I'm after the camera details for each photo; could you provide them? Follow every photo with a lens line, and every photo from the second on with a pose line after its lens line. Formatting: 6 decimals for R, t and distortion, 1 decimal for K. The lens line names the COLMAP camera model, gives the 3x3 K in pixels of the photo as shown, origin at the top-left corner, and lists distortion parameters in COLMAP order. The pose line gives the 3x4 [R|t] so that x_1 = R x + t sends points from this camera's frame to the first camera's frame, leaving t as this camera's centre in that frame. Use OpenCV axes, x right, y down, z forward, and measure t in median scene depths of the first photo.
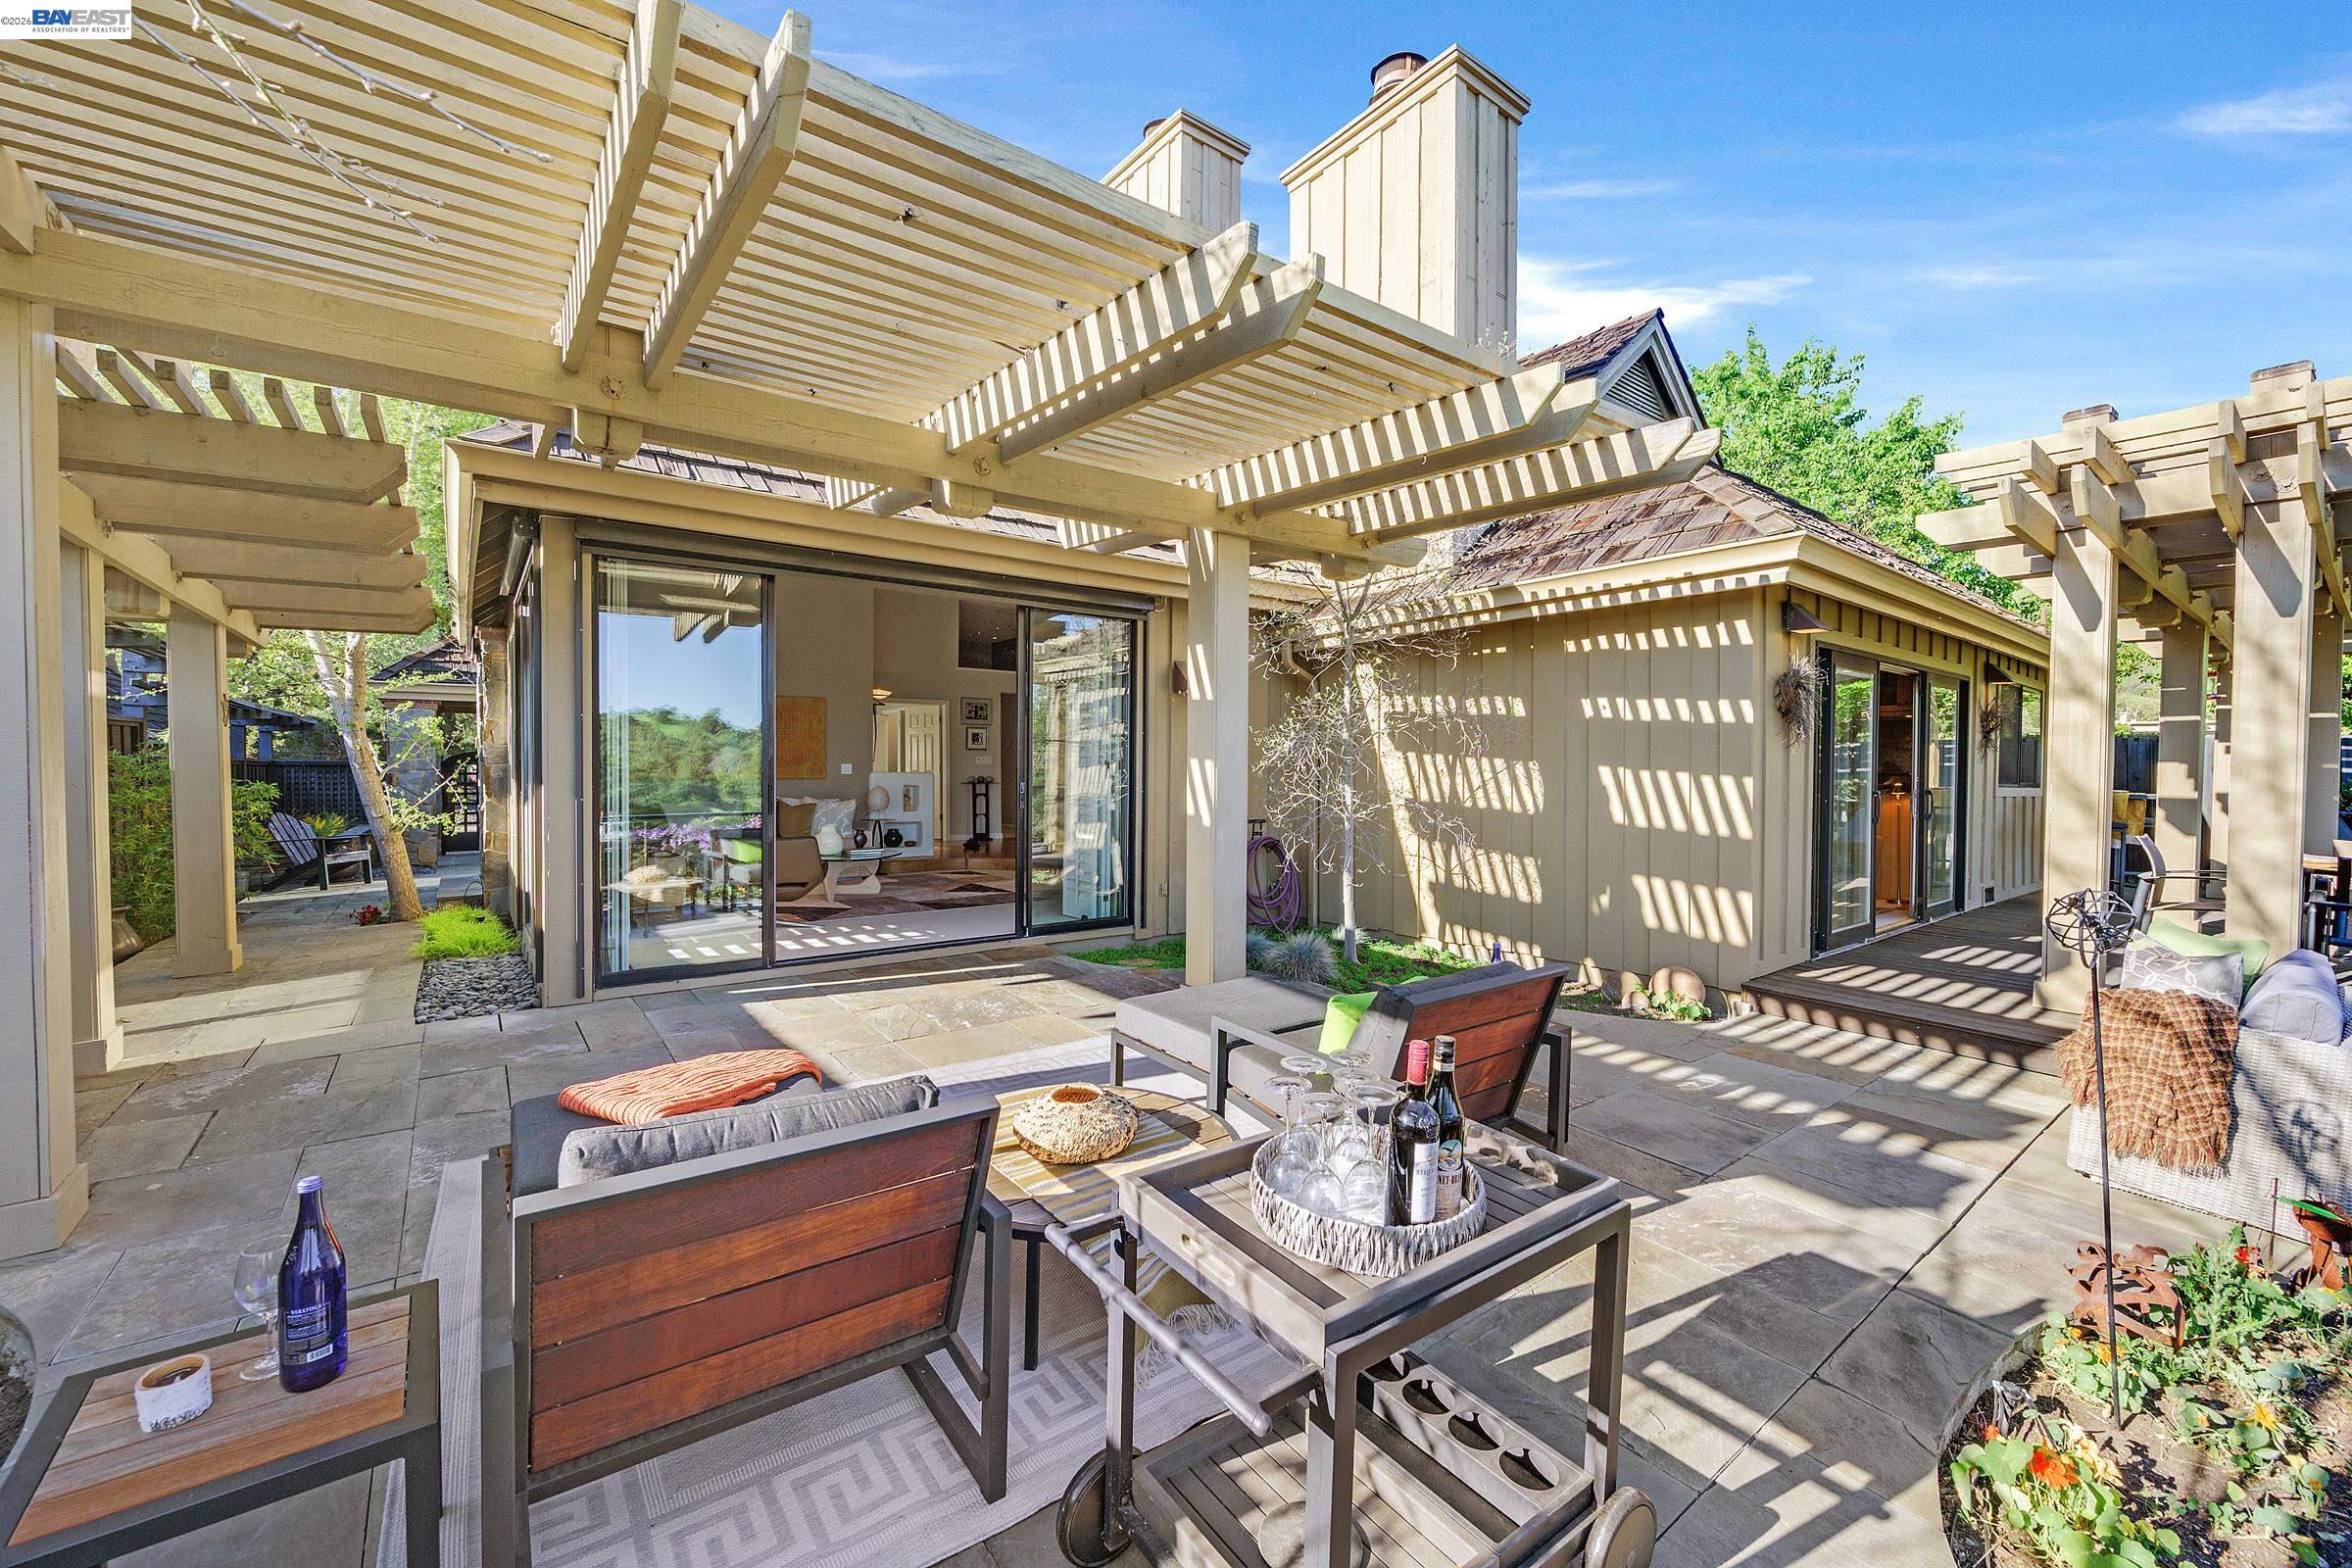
lens RADIAL K [[936.3, 0, 1193.3], [0, 936.3, 795.6], [0, 0, 1]] dist [-0.007125, 0.001120]
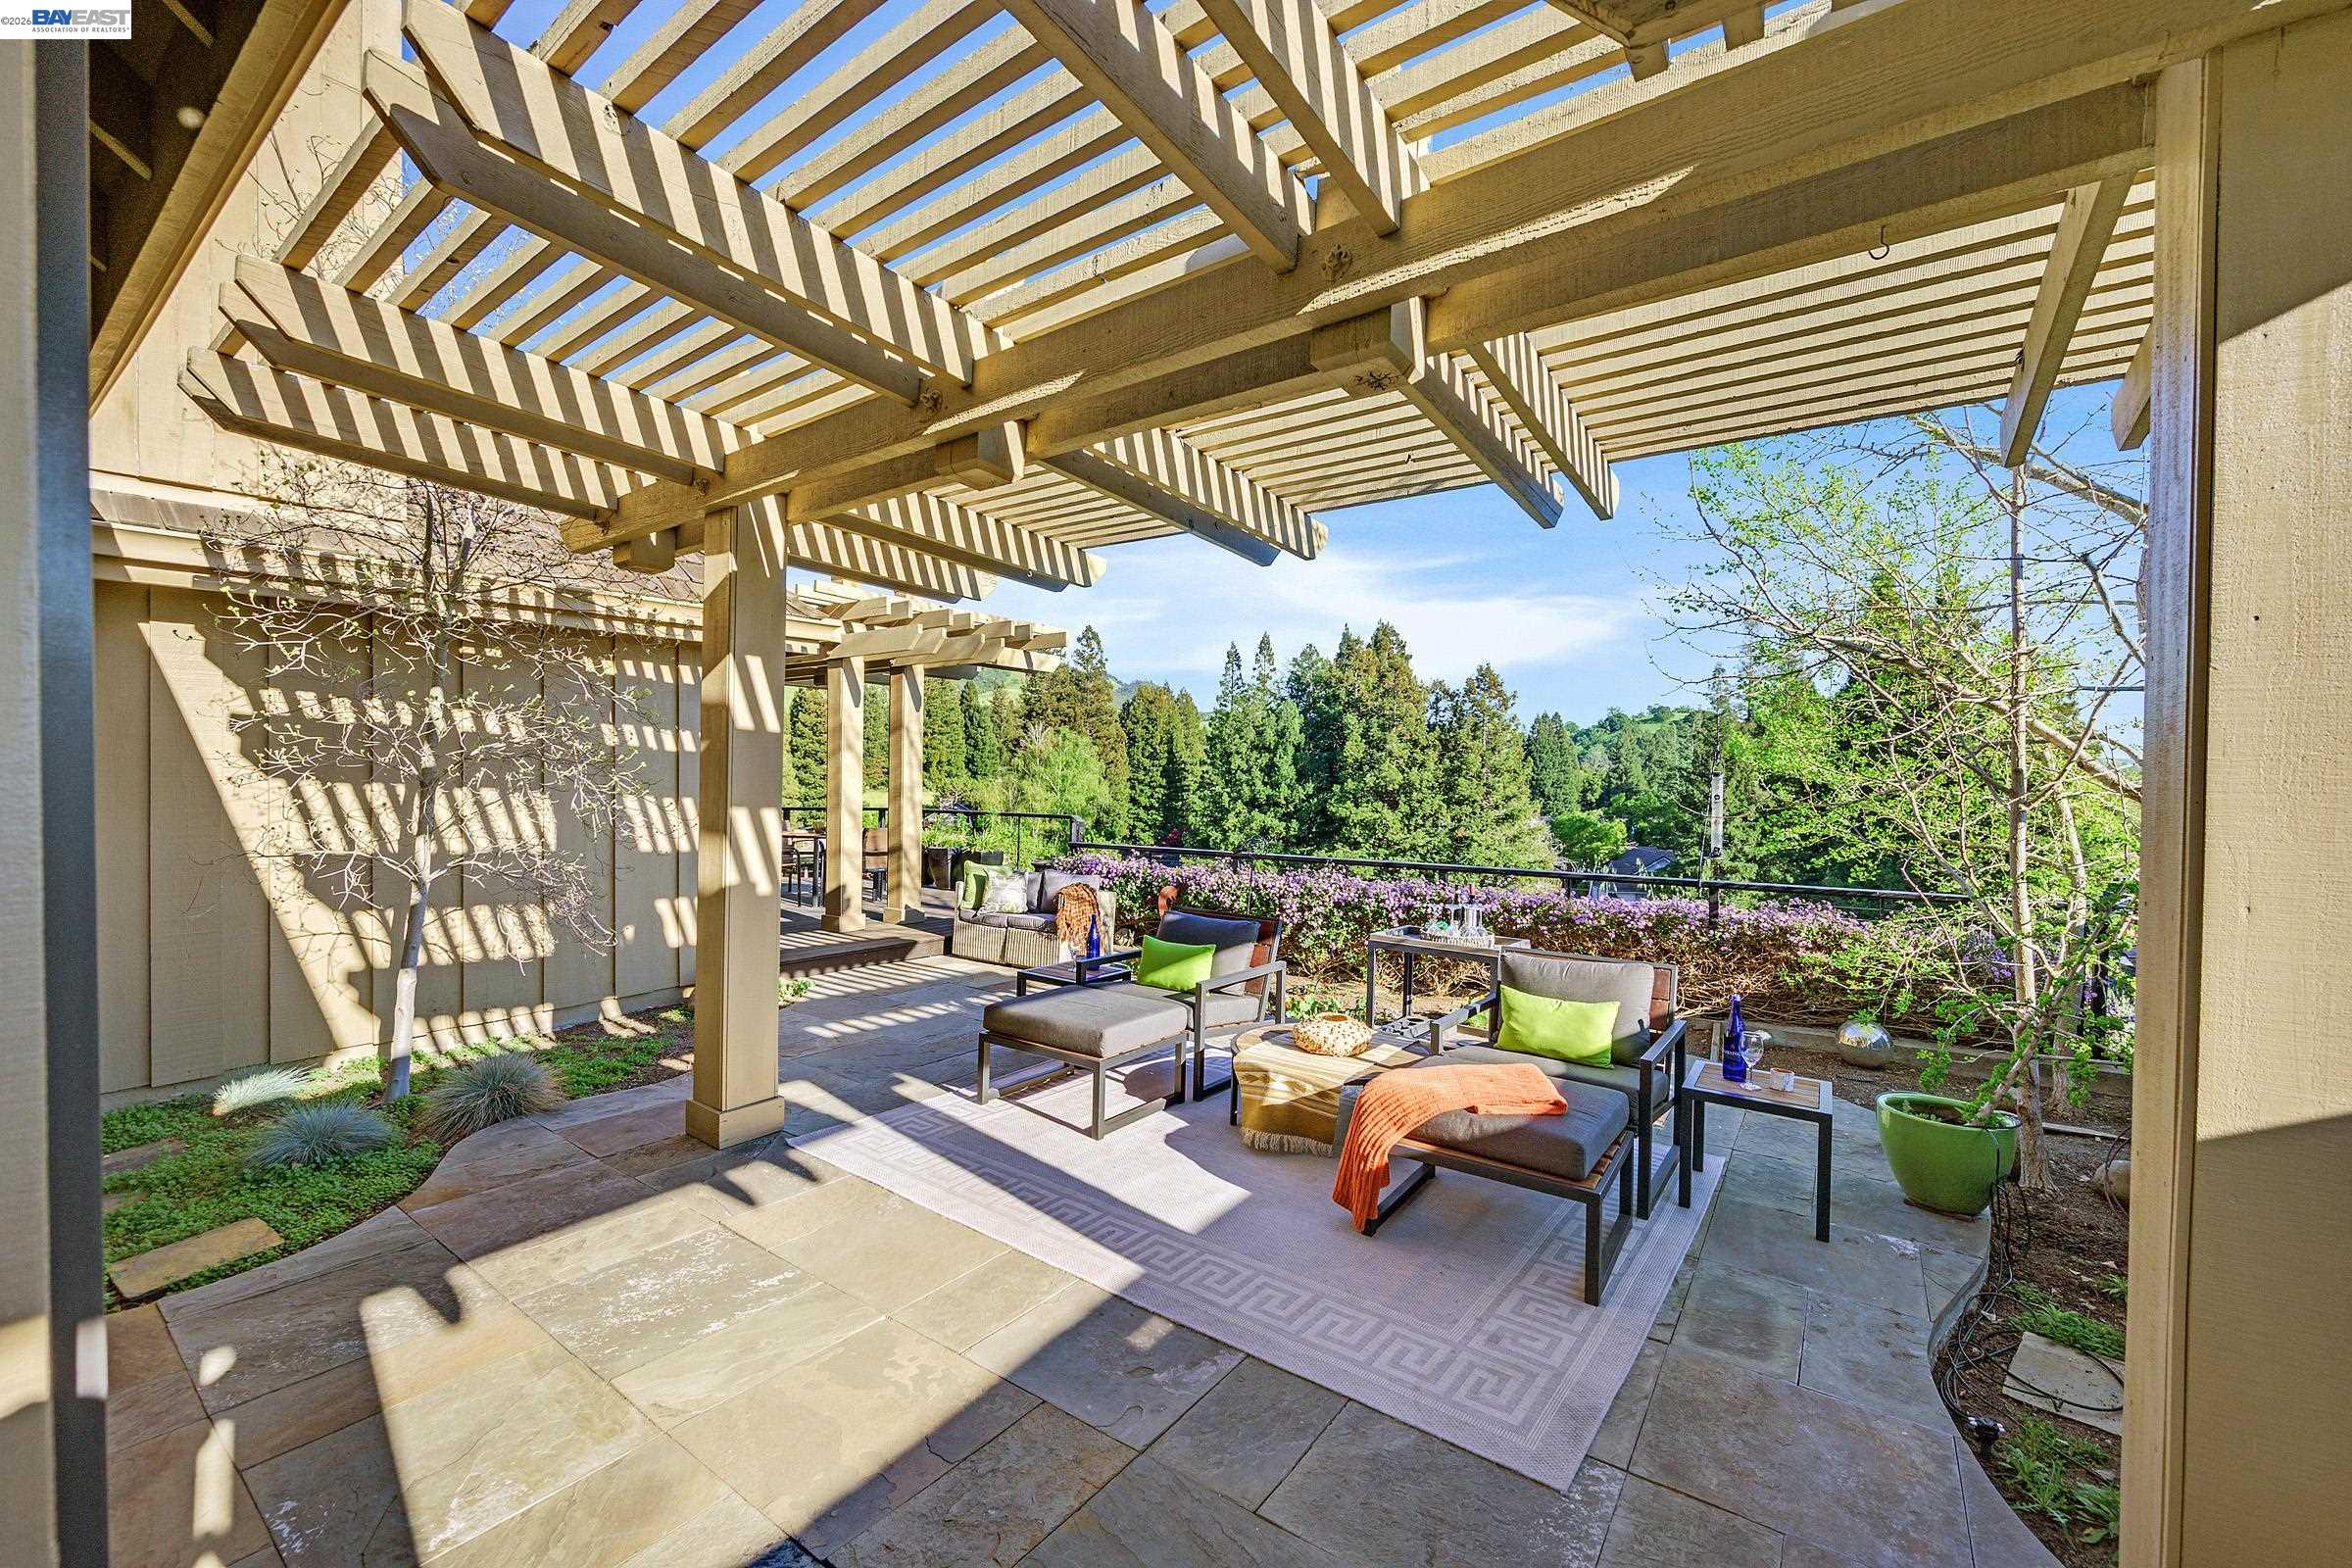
lens RADIAL K [[936.3, 0, 1186.2], [0, 936.3, 778.6], [0, 0, 1]] dist [-0.007125, 0.001120]
pose [[-0.282065, -0.019207, 0.959203, -0.610602], [0.018531, 0.999504, 0.025463, -0.057538], [-0.959216, 0.024957, -0.281569, 0.663616]]
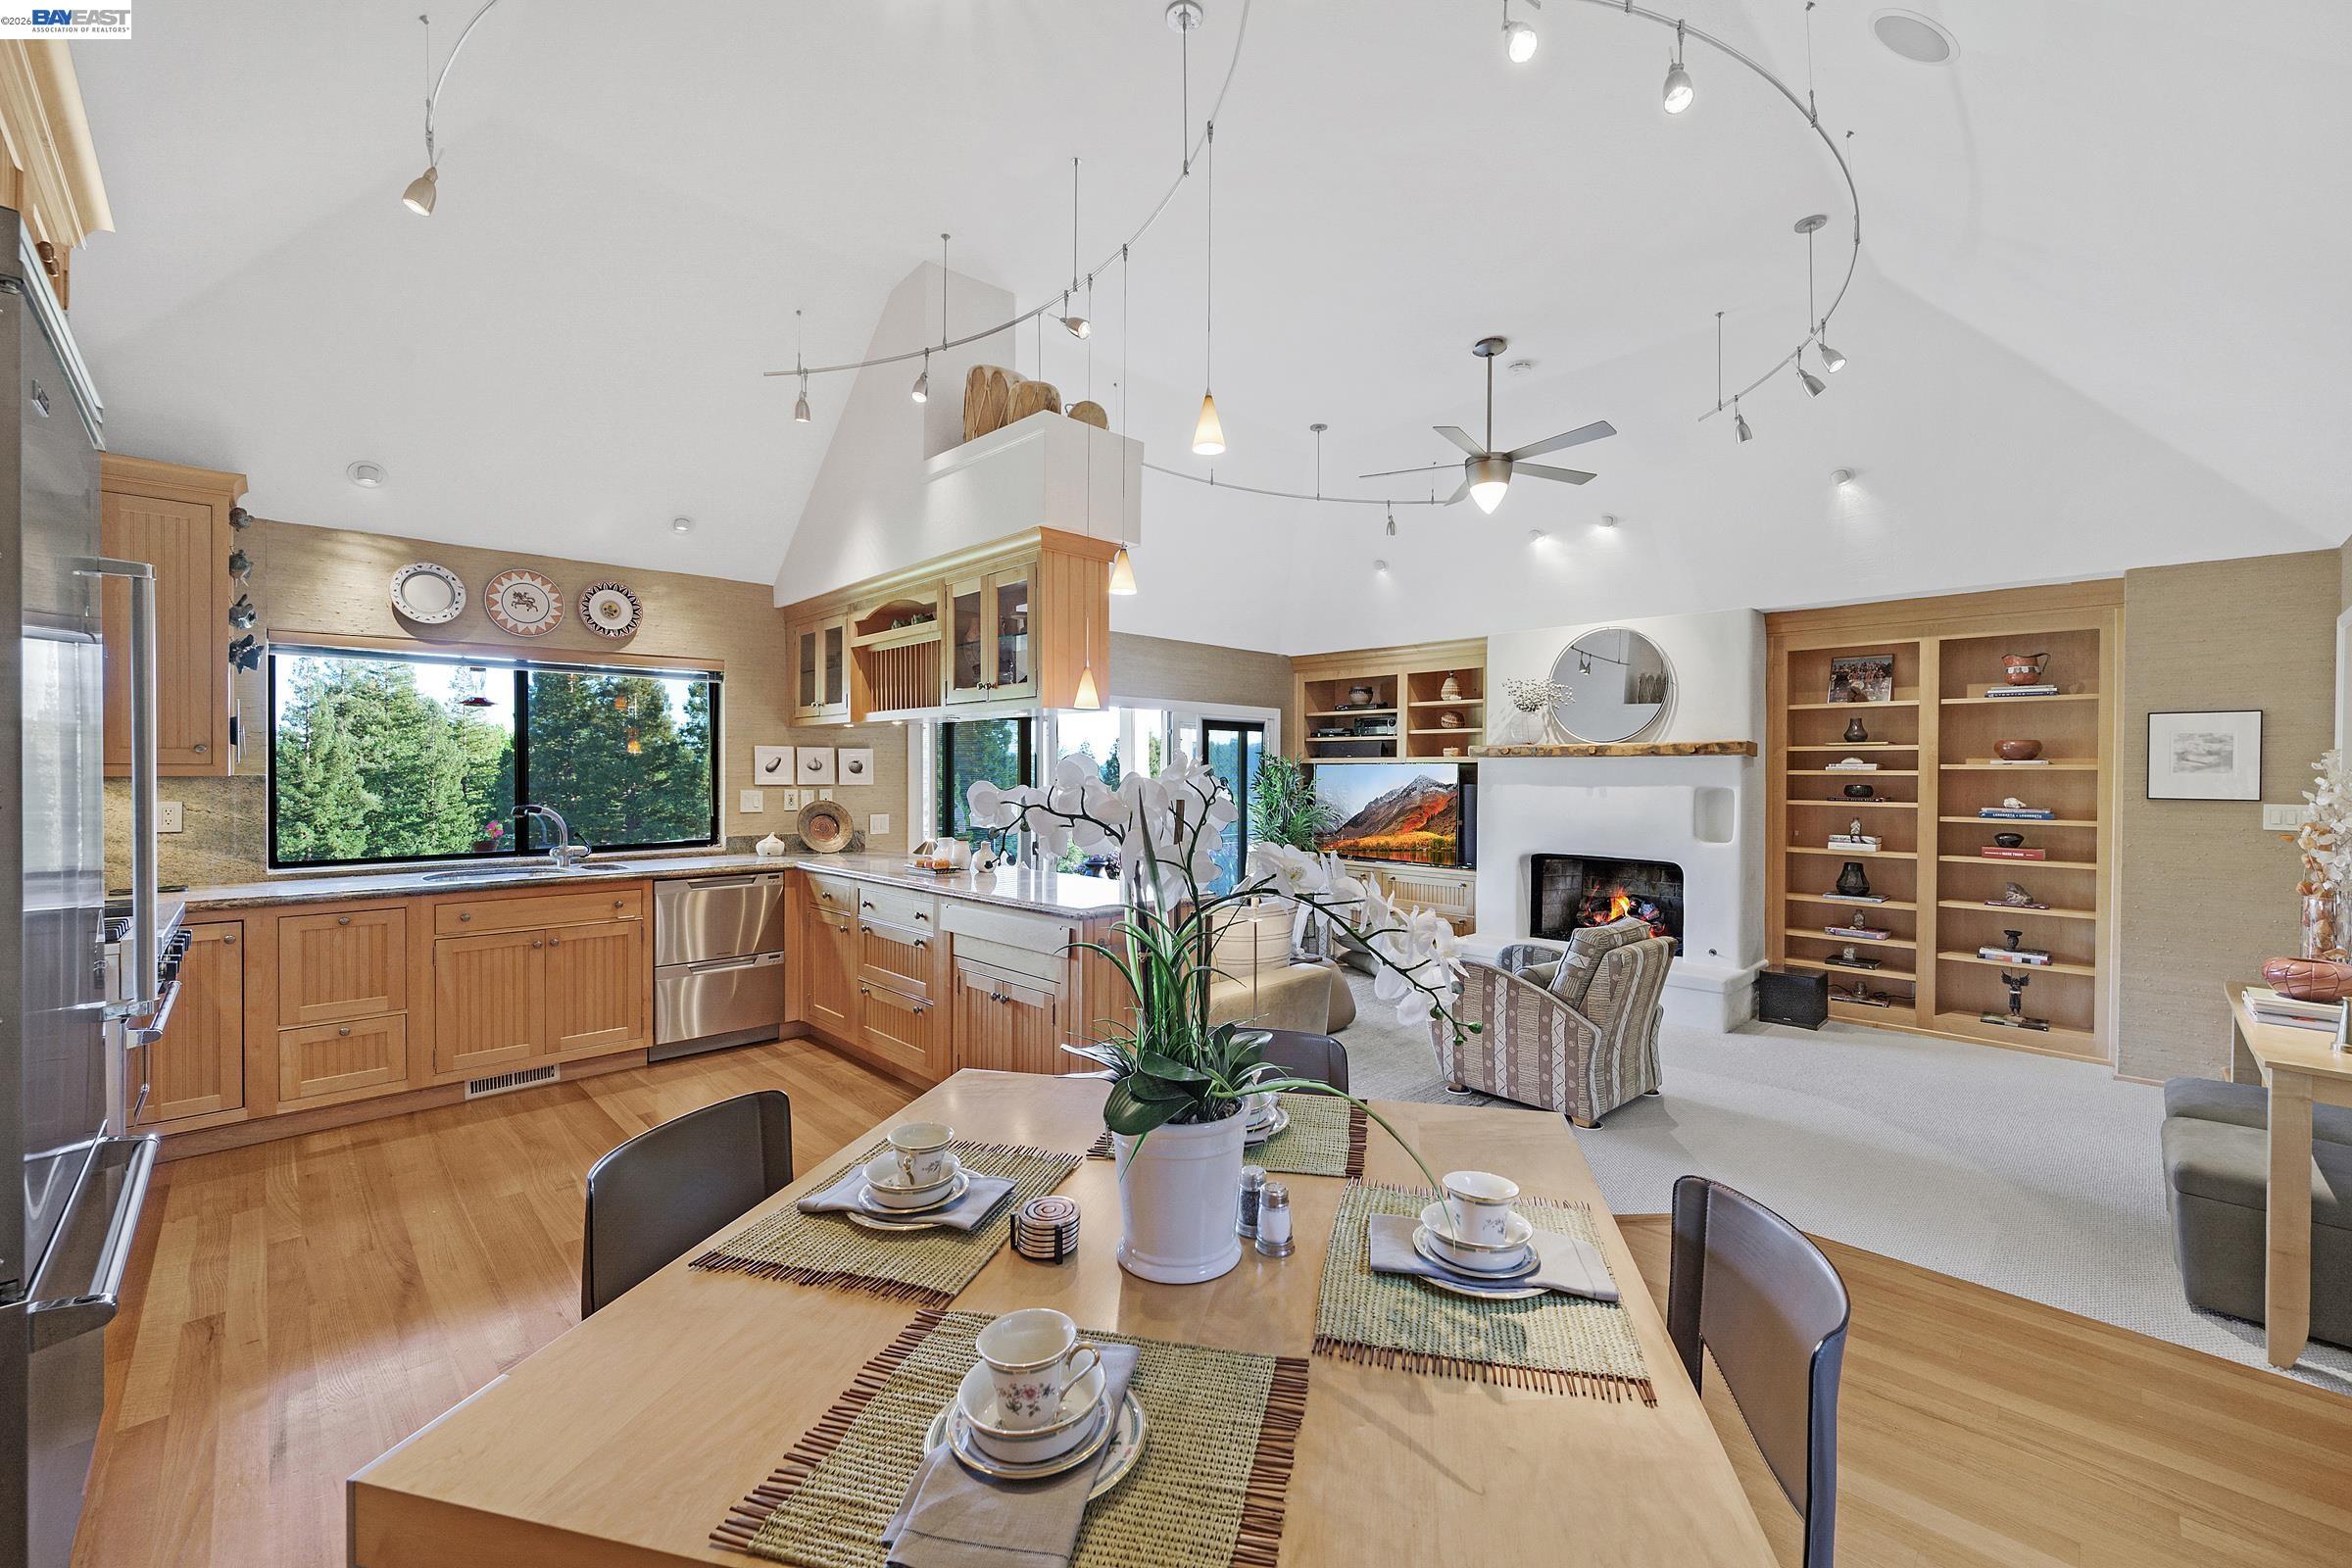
lens RADIAL K [[936.3, 0, 1183.4], [0, 936.3, 778.1], [0, 0, 1]] dist [-0.007125, 0.001120]
pose [[-0.994249, -0.009767, -0.106650, 0.880395], [-0.013006, 0.999474, 0.029715, -0.096933], [0.106303, 0.030931, -0.993853, 2.207910]]
